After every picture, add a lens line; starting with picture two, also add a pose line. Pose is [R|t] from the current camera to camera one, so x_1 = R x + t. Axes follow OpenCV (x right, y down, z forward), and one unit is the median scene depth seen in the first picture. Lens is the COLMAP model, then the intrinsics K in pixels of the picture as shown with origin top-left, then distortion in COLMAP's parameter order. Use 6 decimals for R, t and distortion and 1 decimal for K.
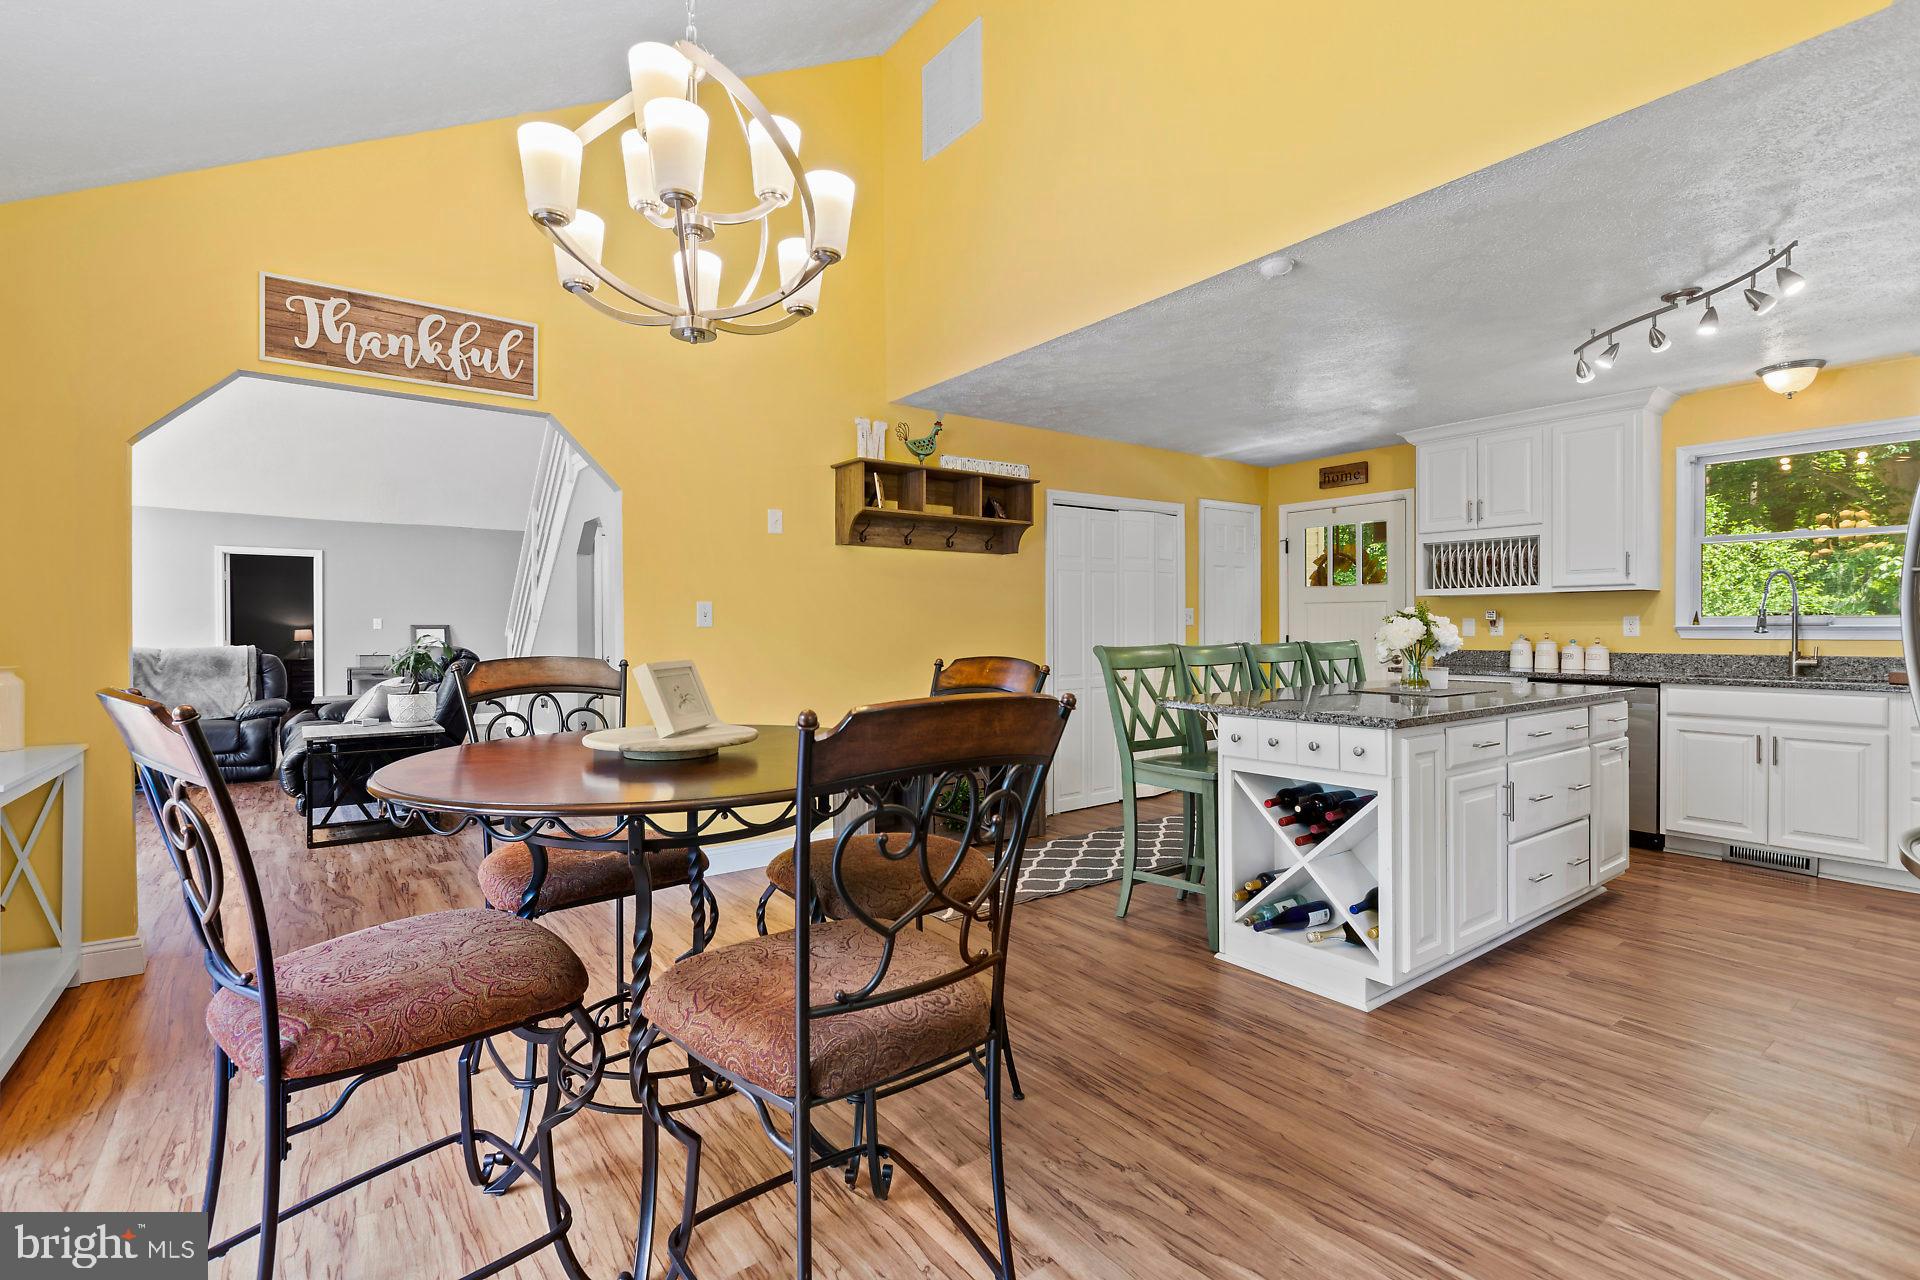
lens RADIAL K [[875.5, 0, 971.5], [0, 875.5, 627.2], [0, 0, 1]] dist [0.000854, -0.000122]
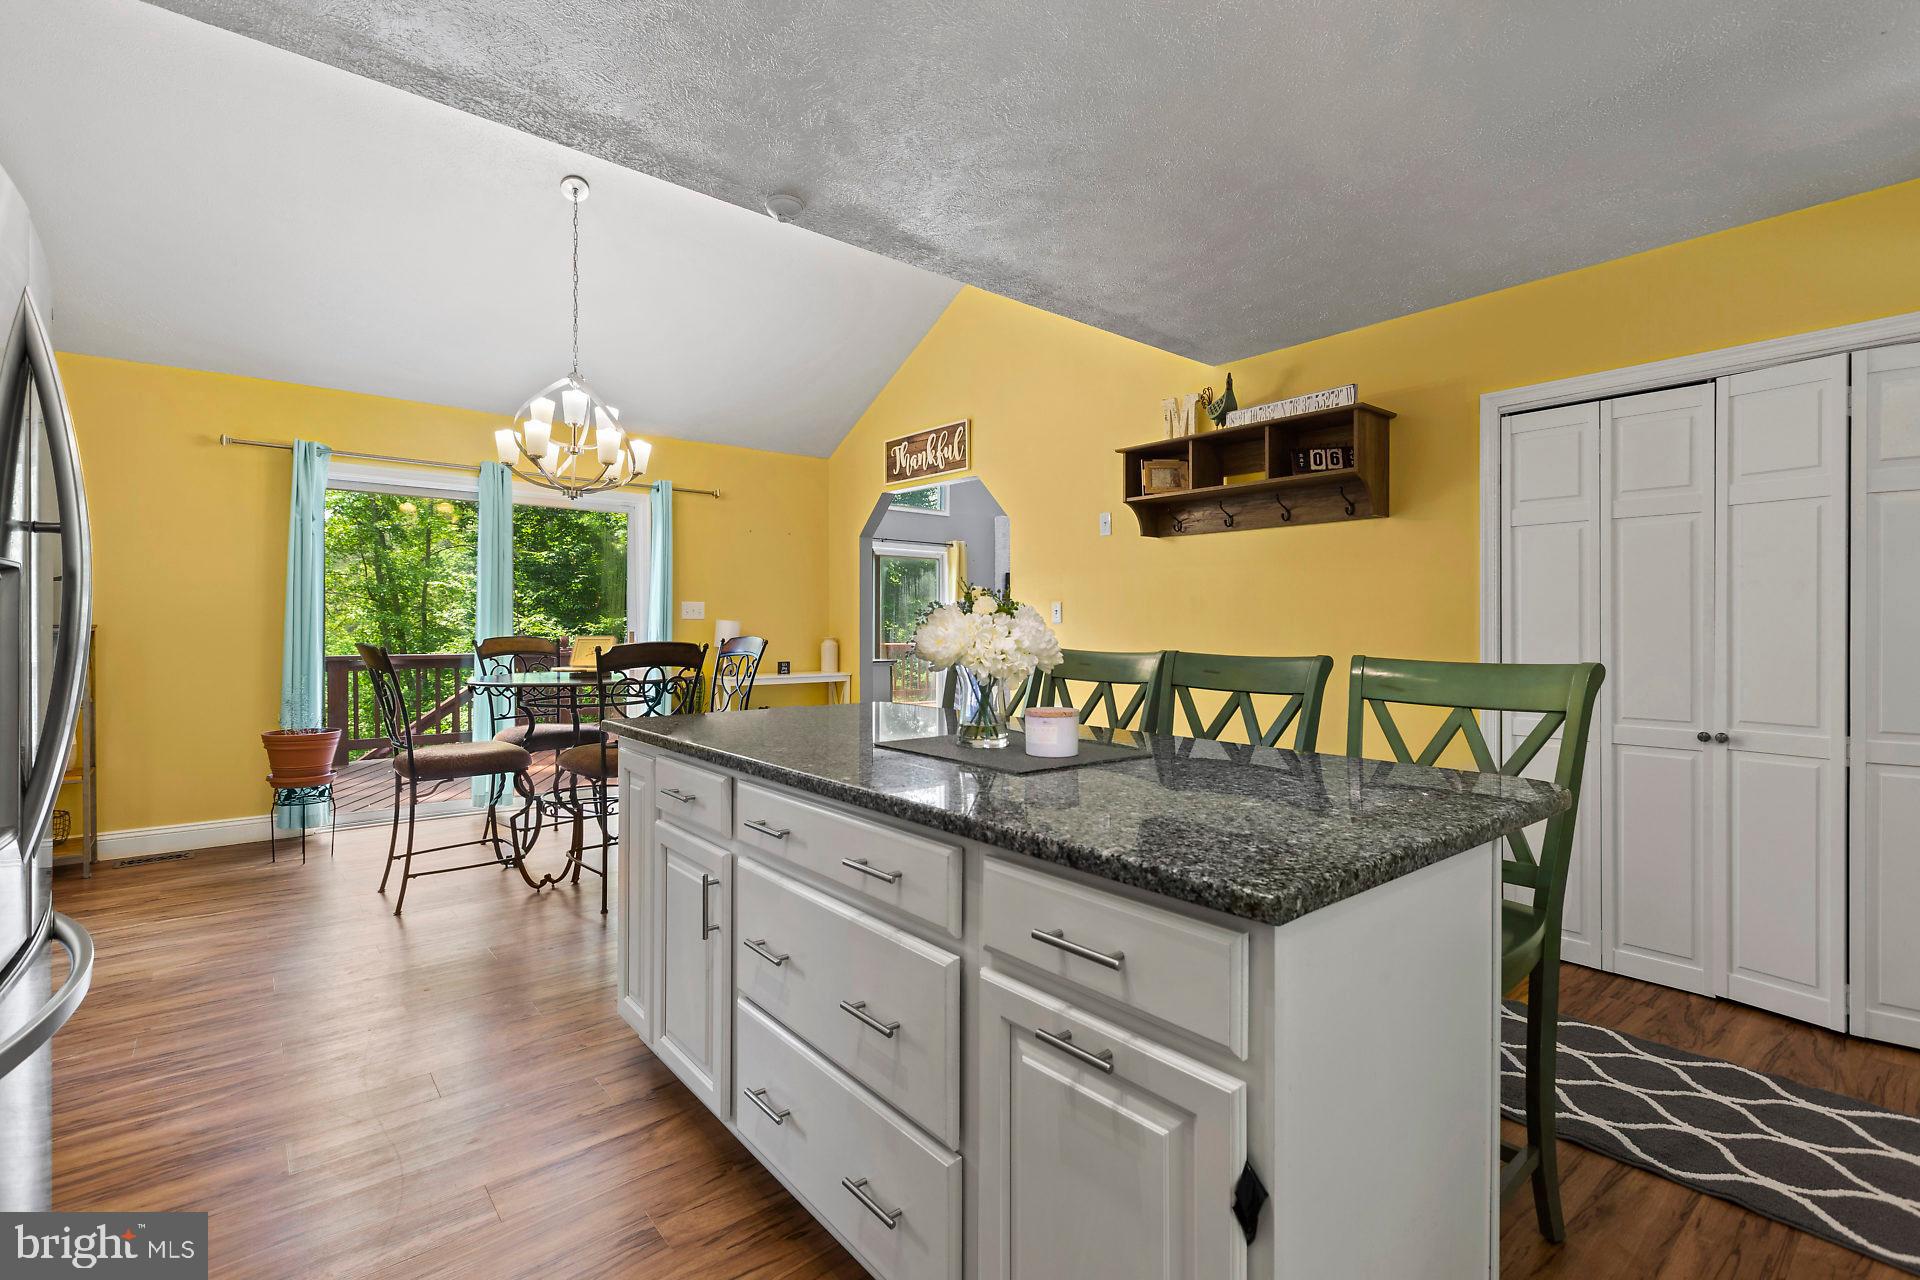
lens RADIAL K [[891.6, 0, 996.9], [0, 891.6, 628.0], [0, 0, 1]] dist [-0.000803, -0.000393]
pose [[0.057867, 0.009424, -0.998280, 1.049422], [-0.006767, 0.999936, 0.009047, -0.002863], [0.998301, 0.006231, 0.057927, 0.980672]]
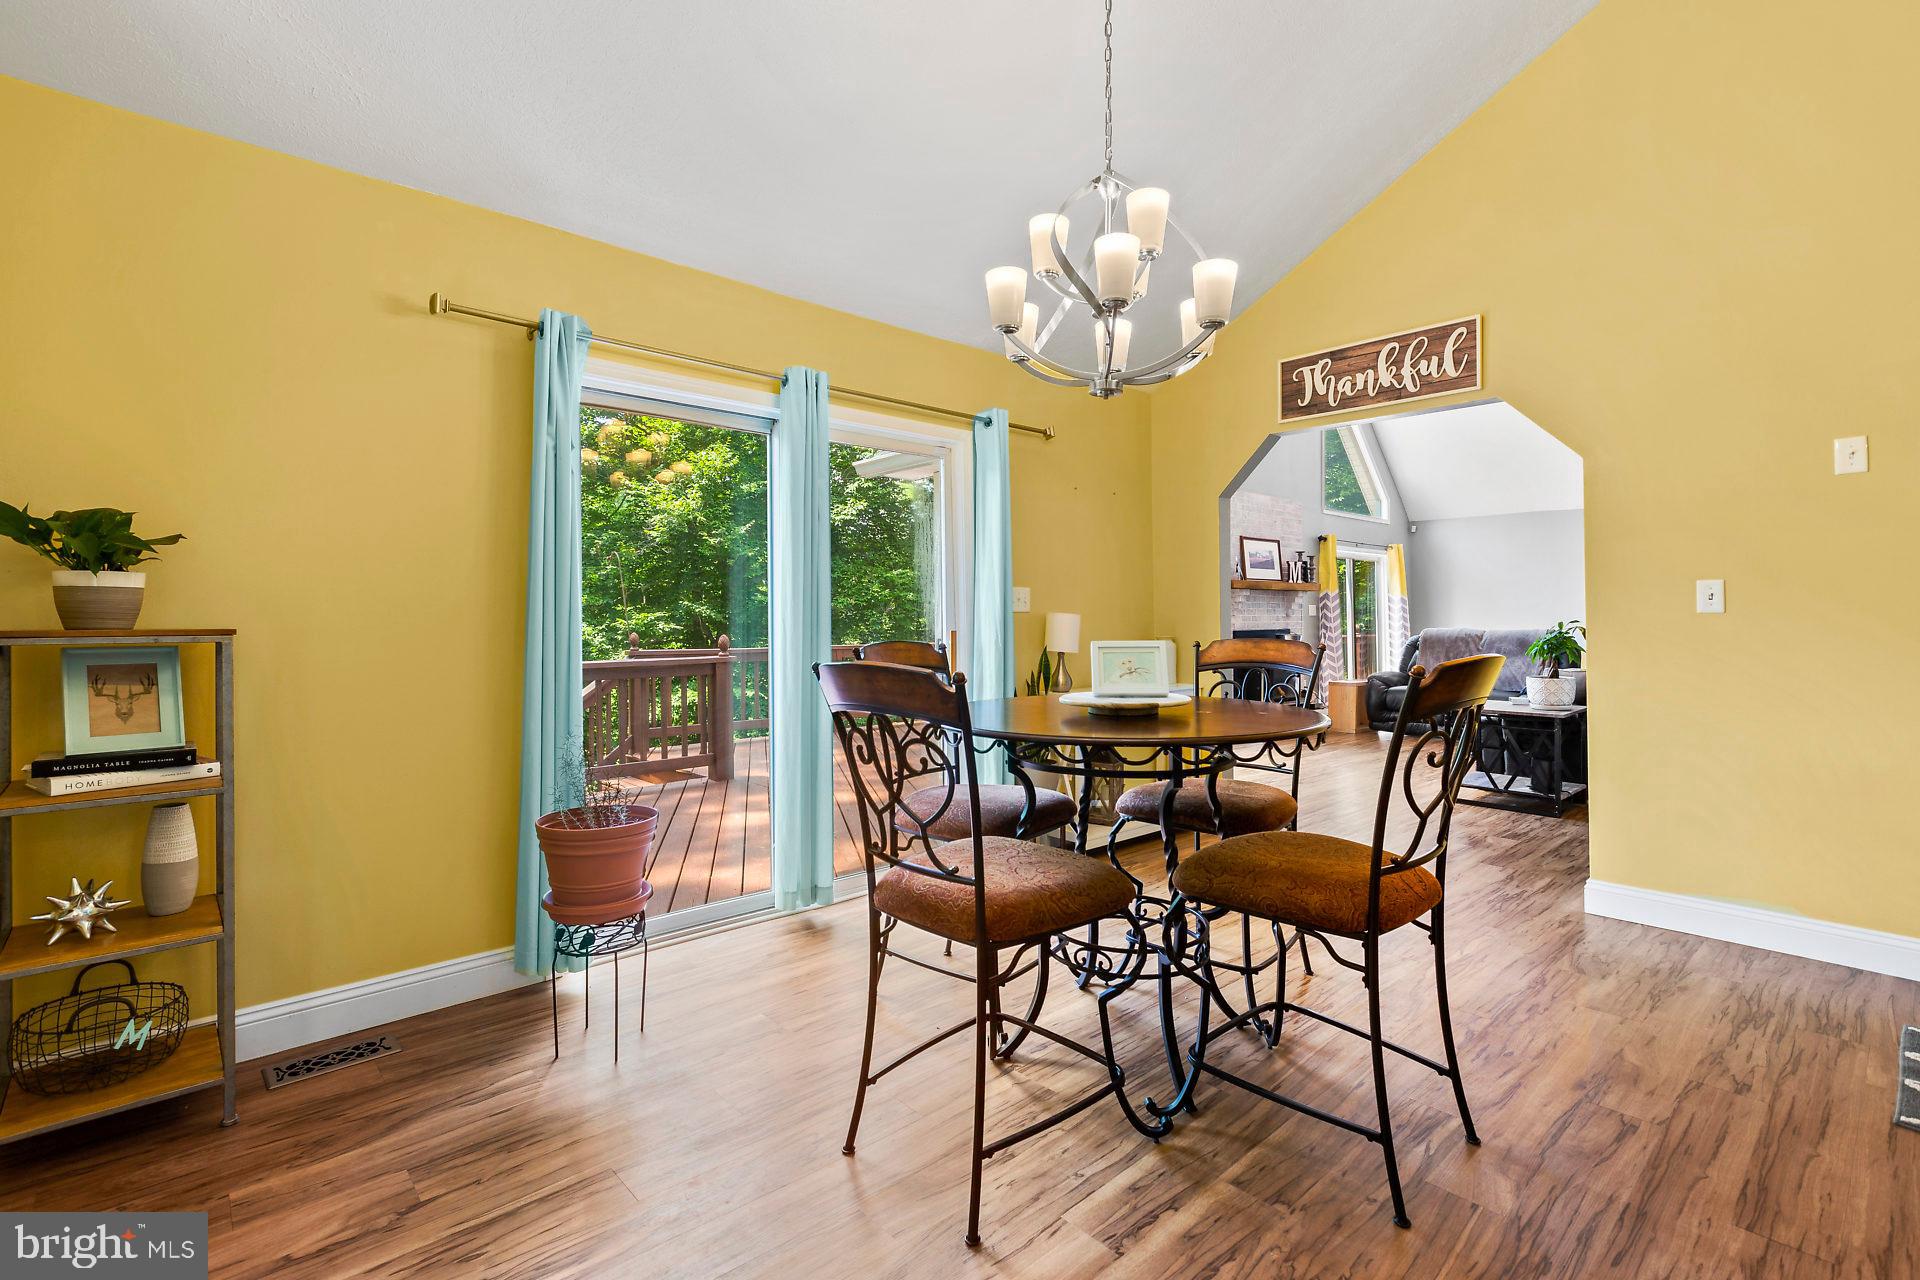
lens RADIAL K [[875.5, 0, 971.5], [0, 875.5, 627.2], [0, 0, 1]] dist [0.000854, -0.000122]
pose [[0.091611, 0.014669, -0.995687, 0.471188], [0.003871, 0.999879, 0.015087, -0.001576], [0.995787, -0.005237, 0.091543, 0.325861]]
